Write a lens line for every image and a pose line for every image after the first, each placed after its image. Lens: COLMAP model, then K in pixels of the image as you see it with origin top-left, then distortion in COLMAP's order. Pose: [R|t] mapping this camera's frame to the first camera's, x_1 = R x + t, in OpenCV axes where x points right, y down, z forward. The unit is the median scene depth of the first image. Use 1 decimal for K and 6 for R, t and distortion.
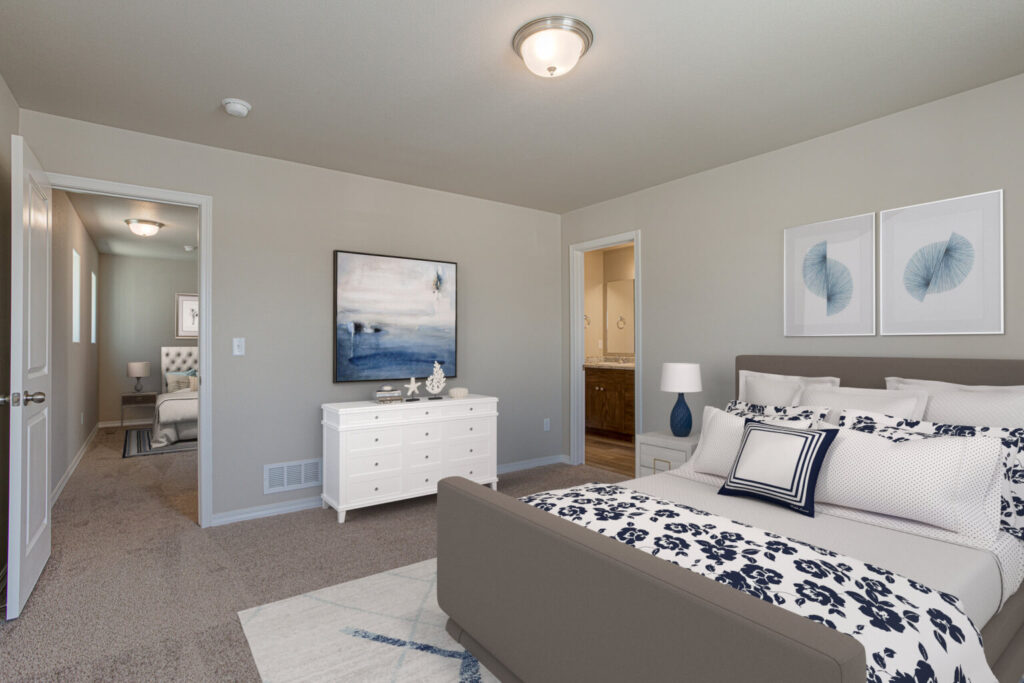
lens RADIAL K [[504.3, 0, 518.2], [0, 504.3, 338.8], [0, 0, 1]] dist [0.039499, 0.000203]
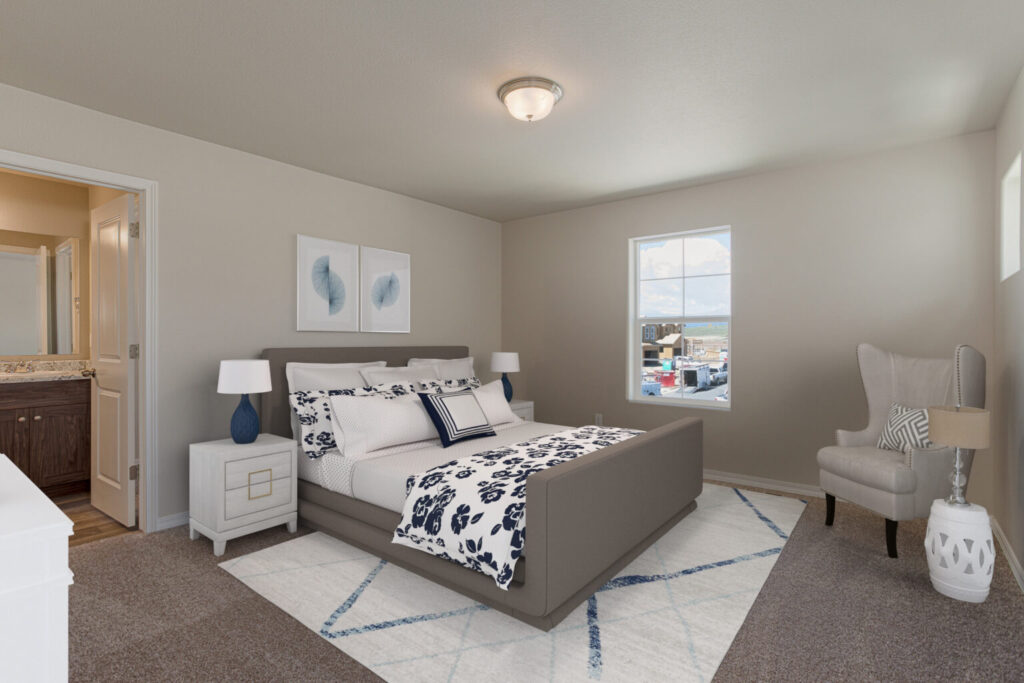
lens RADIAL K [[504.3, 0, 518.2], [0, 504.3, 338.8], [0, 0, 1]] dist [0.039499, 0.000203]
pose [[-0.277500, -0.004925, 0.960713, -0.832951], [-0.014176, 0.999899, 0.001031, 0.006111], [-0.960621, -0.013333, -0.277541, 1.020241]]
